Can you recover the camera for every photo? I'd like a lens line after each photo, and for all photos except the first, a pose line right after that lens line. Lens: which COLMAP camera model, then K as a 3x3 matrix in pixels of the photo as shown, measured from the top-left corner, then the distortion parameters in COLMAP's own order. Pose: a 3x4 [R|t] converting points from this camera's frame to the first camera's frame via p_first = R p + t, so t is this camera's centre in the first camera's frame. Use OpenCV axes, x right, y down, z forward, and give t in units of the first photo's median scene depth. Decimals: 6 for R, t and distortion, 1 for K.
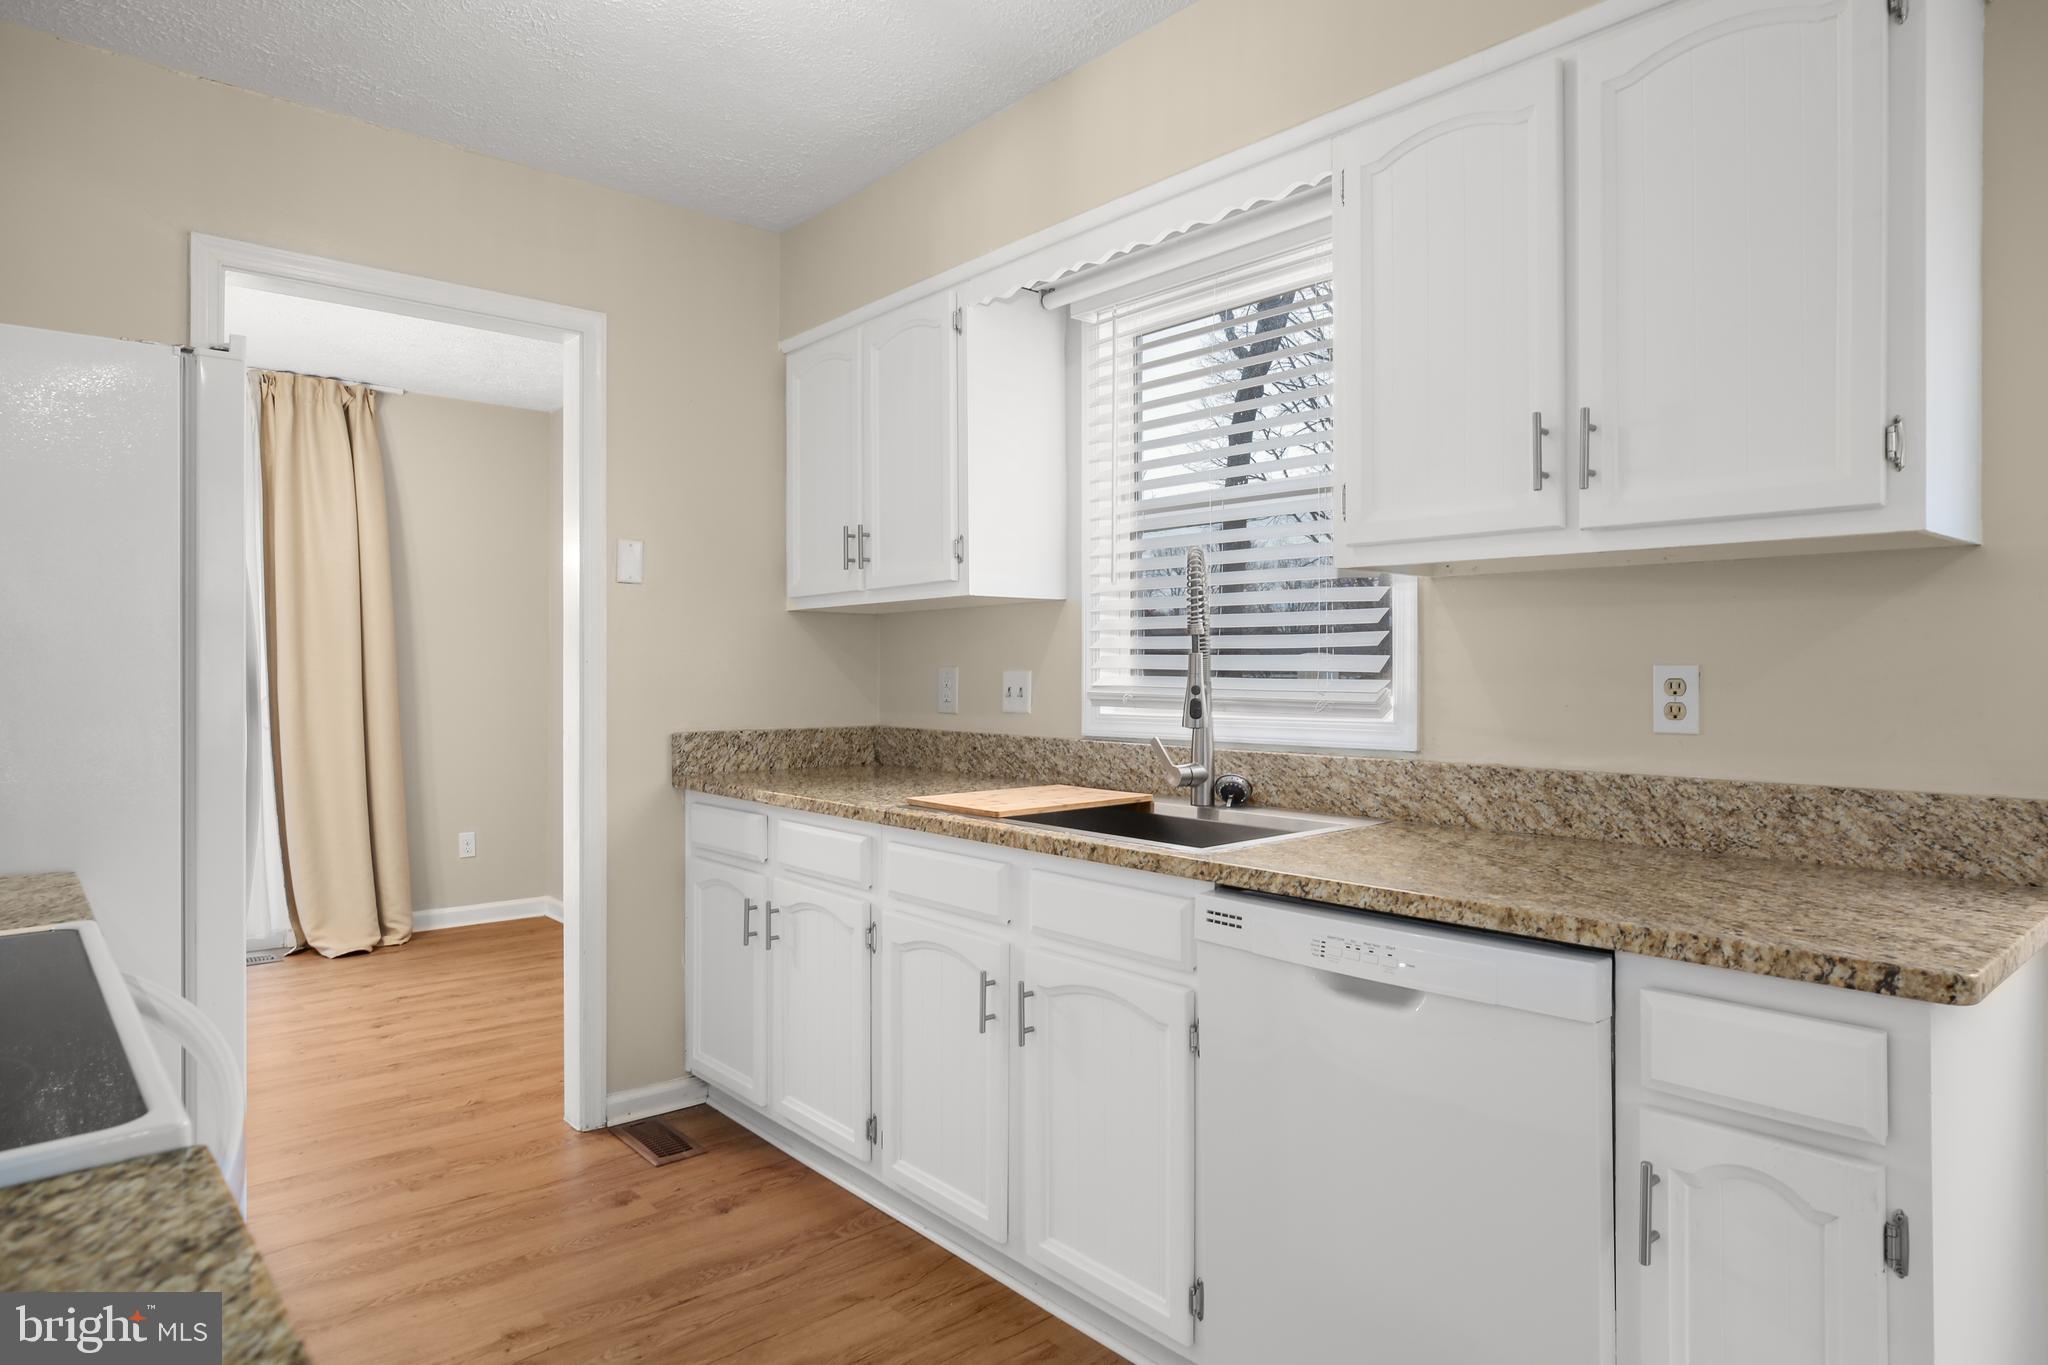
lens RADIAL K [[1180.7, 0, 1037.9], [0, 1180.7, 668.2], [0, 0, 1]] dist [-0.019060, 0.004944]
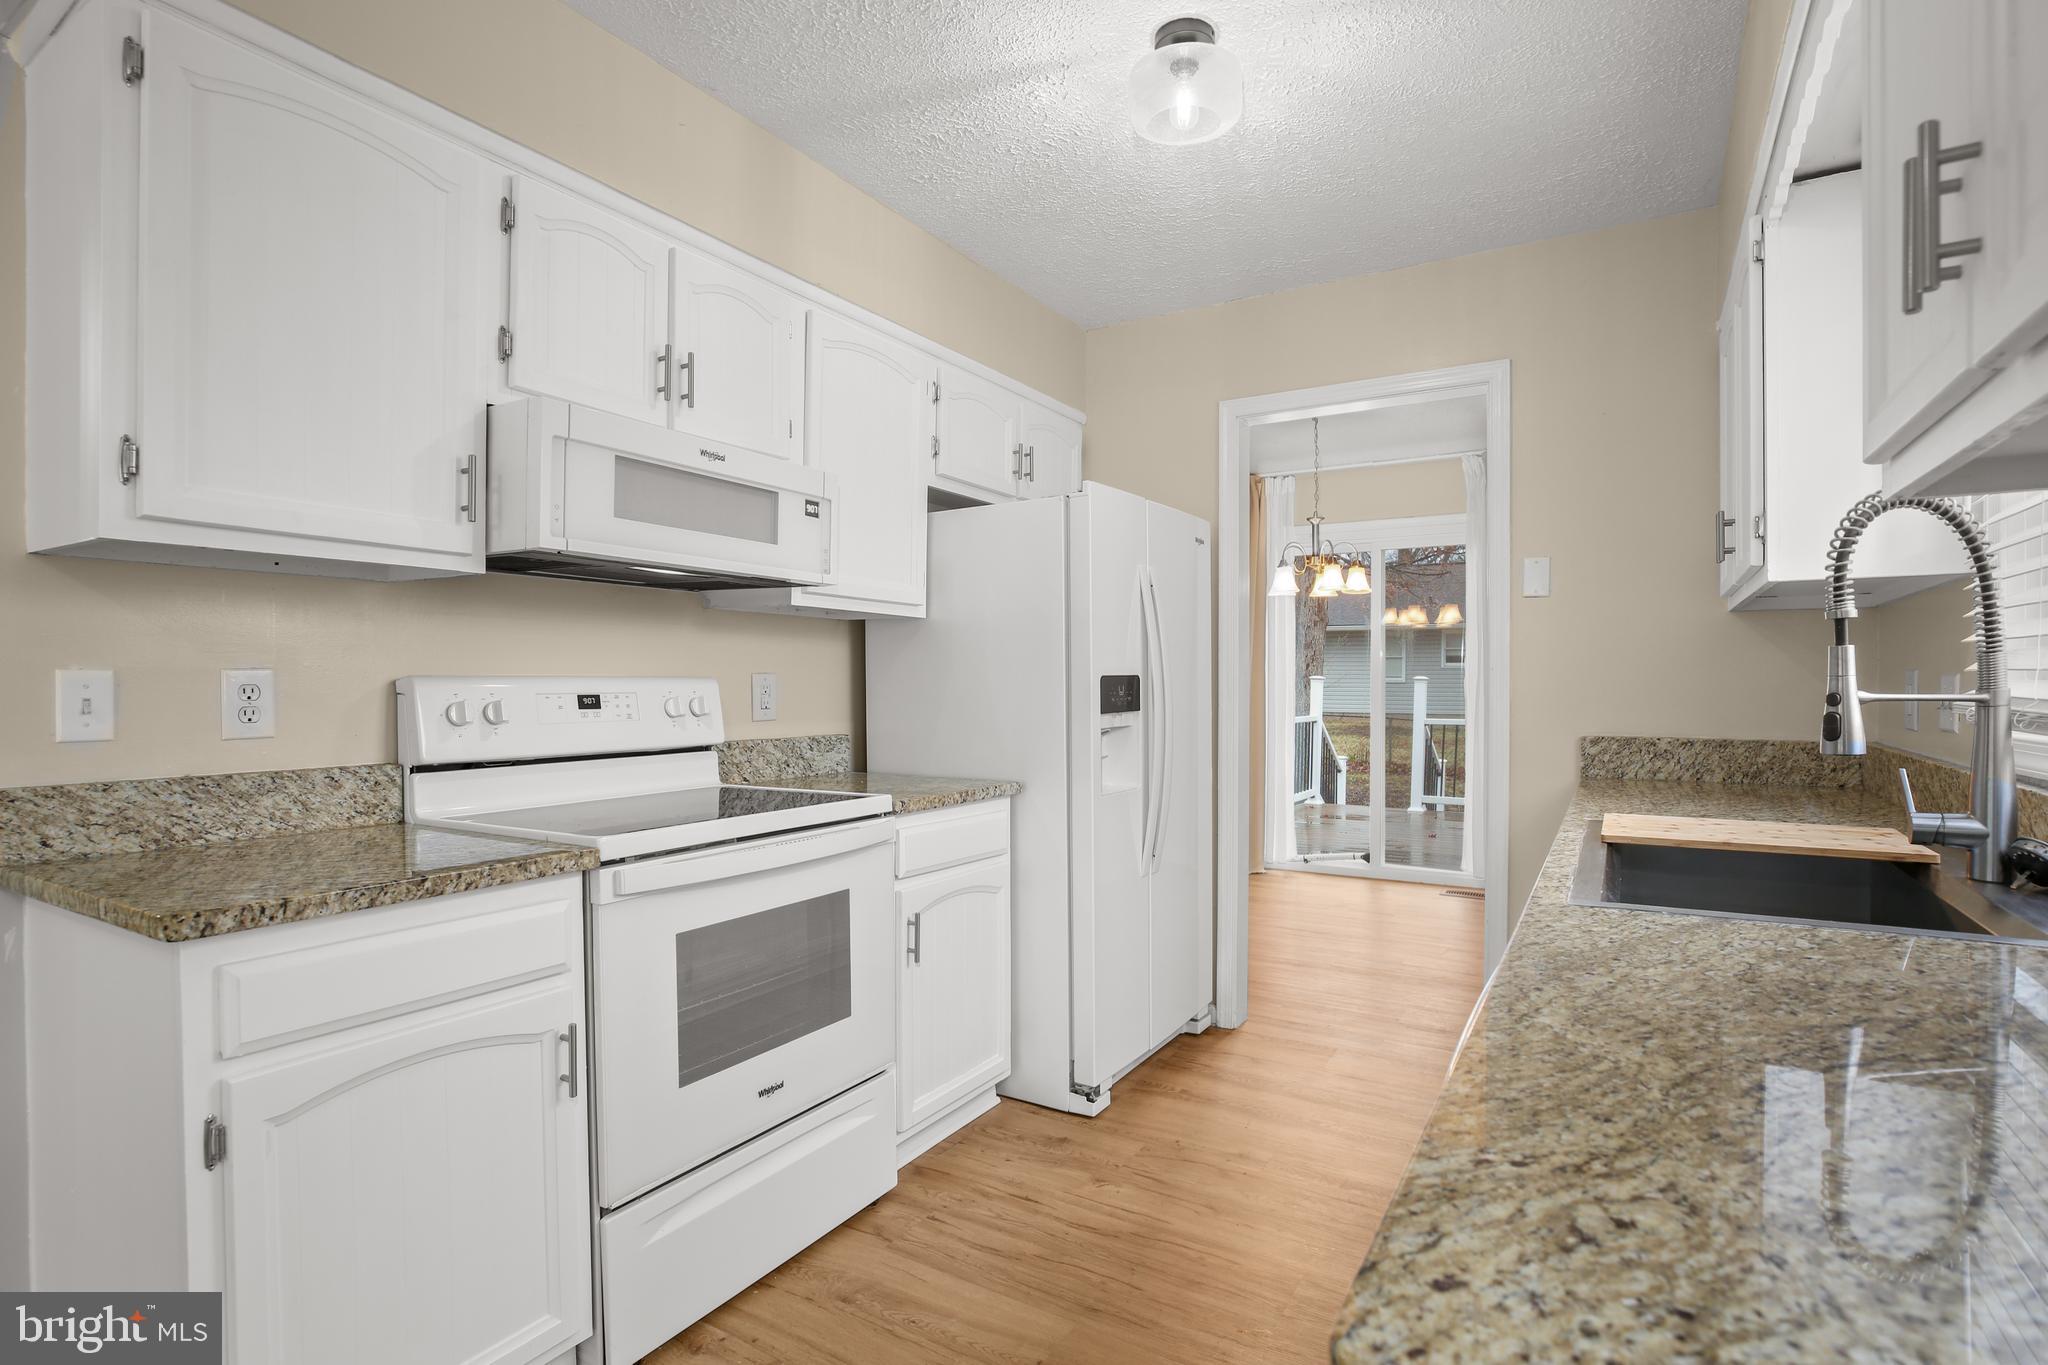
lens RADIAL K [[1005.4, 0, 1031.0], [0, 1005.4, 700.6], [0, 0, 1]] dist [-0.029442, 0.001762]
pose [[0.296097, 0.016366, -0.955018, 0.479940], [0.005268, 0.999810, 0.018767, 0.005195], [0.955143, -0.010588, 0.295954, 0.336797]]
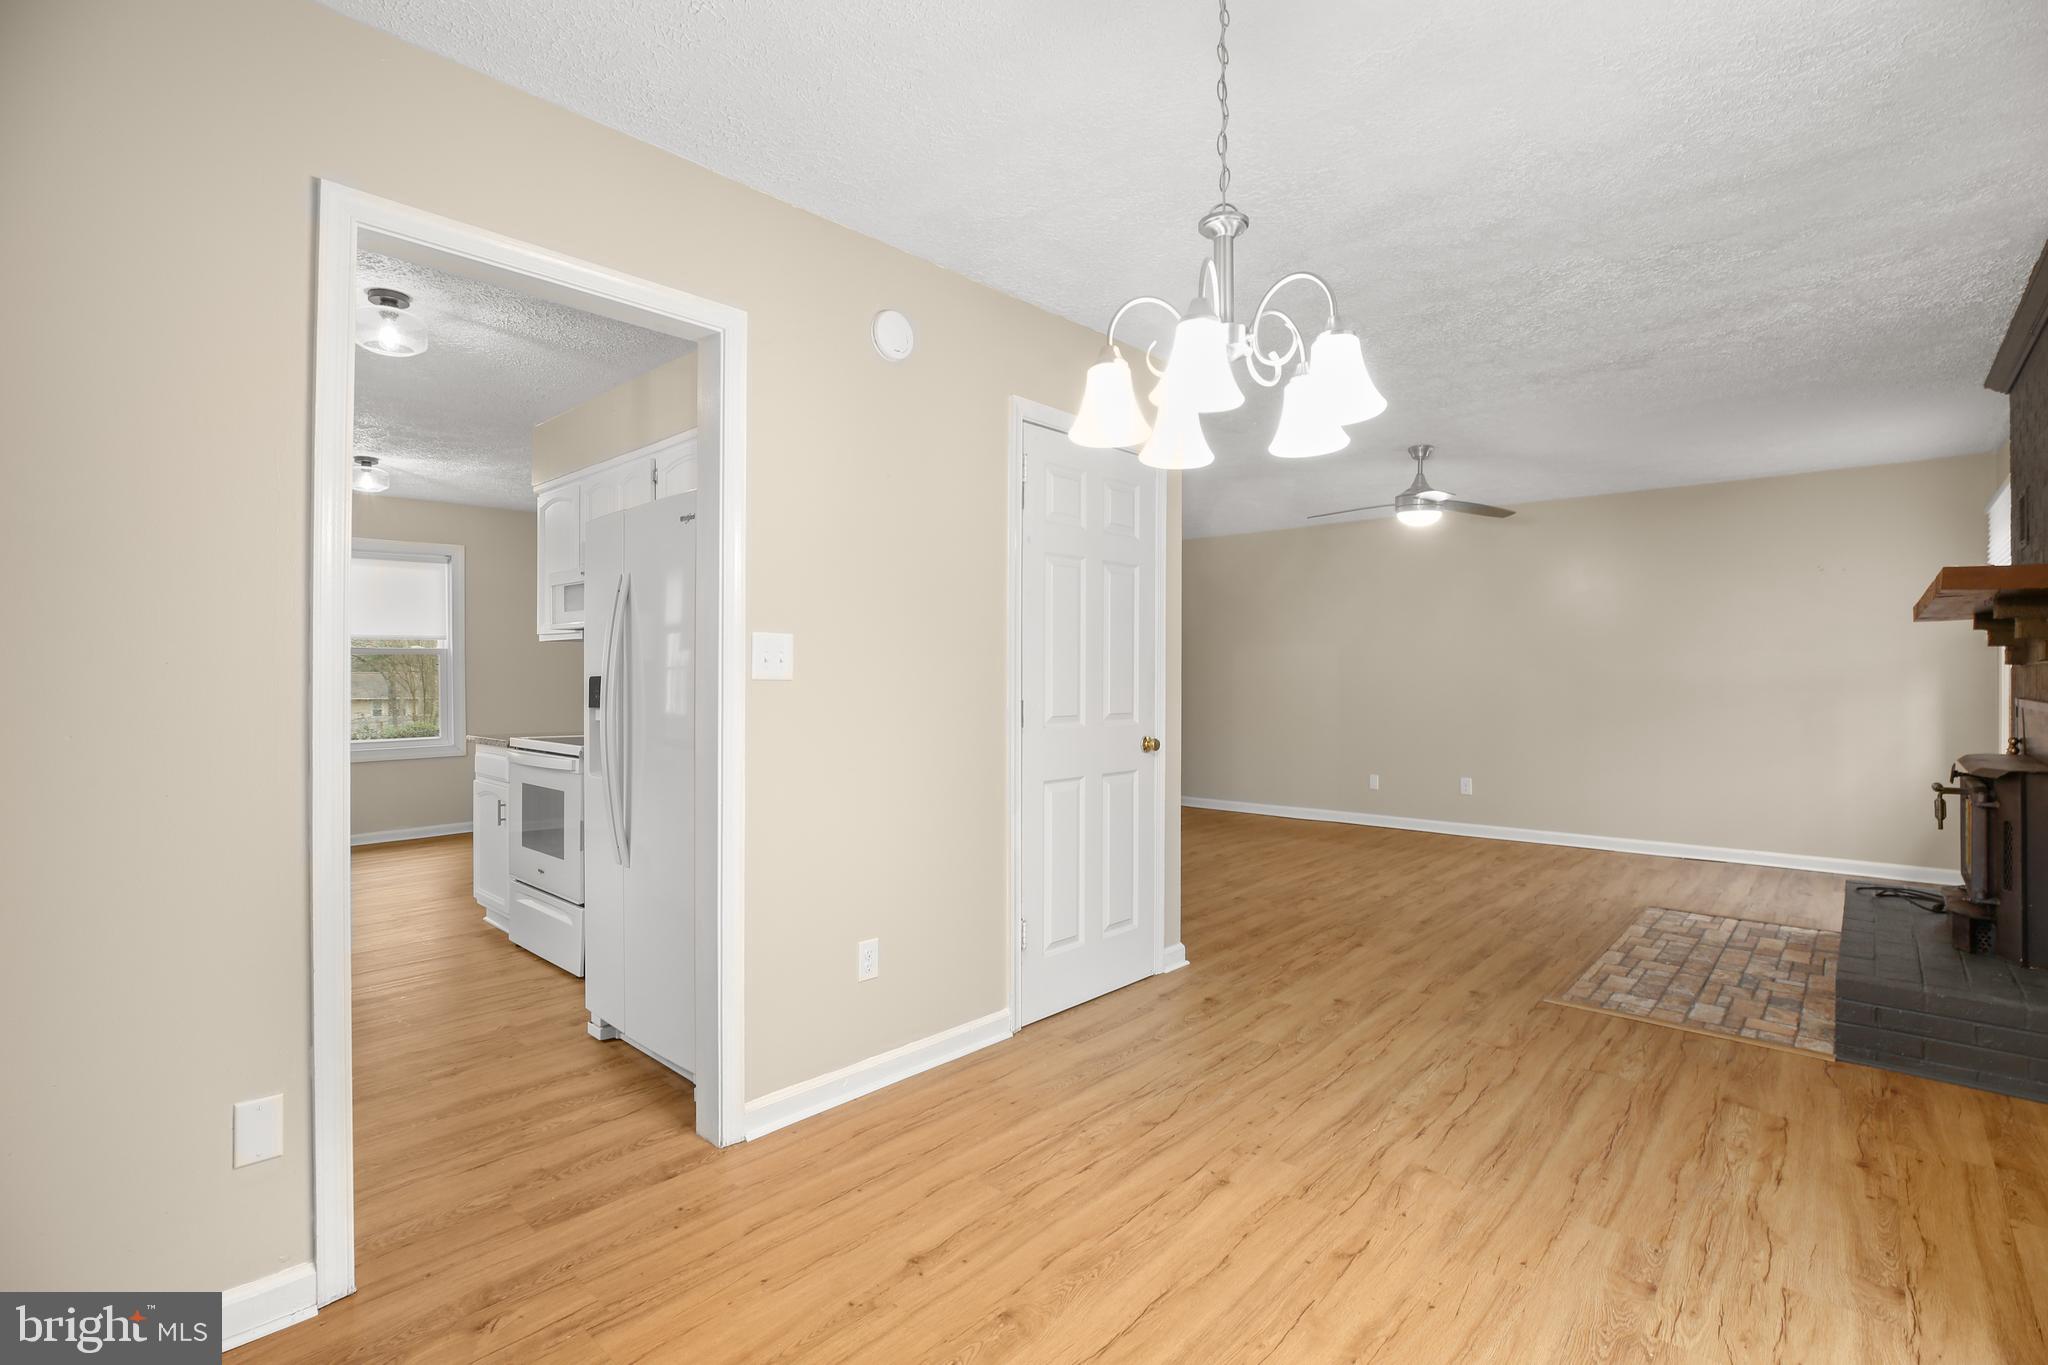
lens RADIAL K [[936.2, 0, 1039.6], [0, 936.2, 677.9], [0, 0, 1]] dist [-0.038813, 0.009707]
pose [[-0.993826, -0.001128, -0.110947, -0.914300], [-0.000692, 0.999992, -0.003973, 0.005107], [0.110951, -0.003872, -0.993818, 1.927952]]
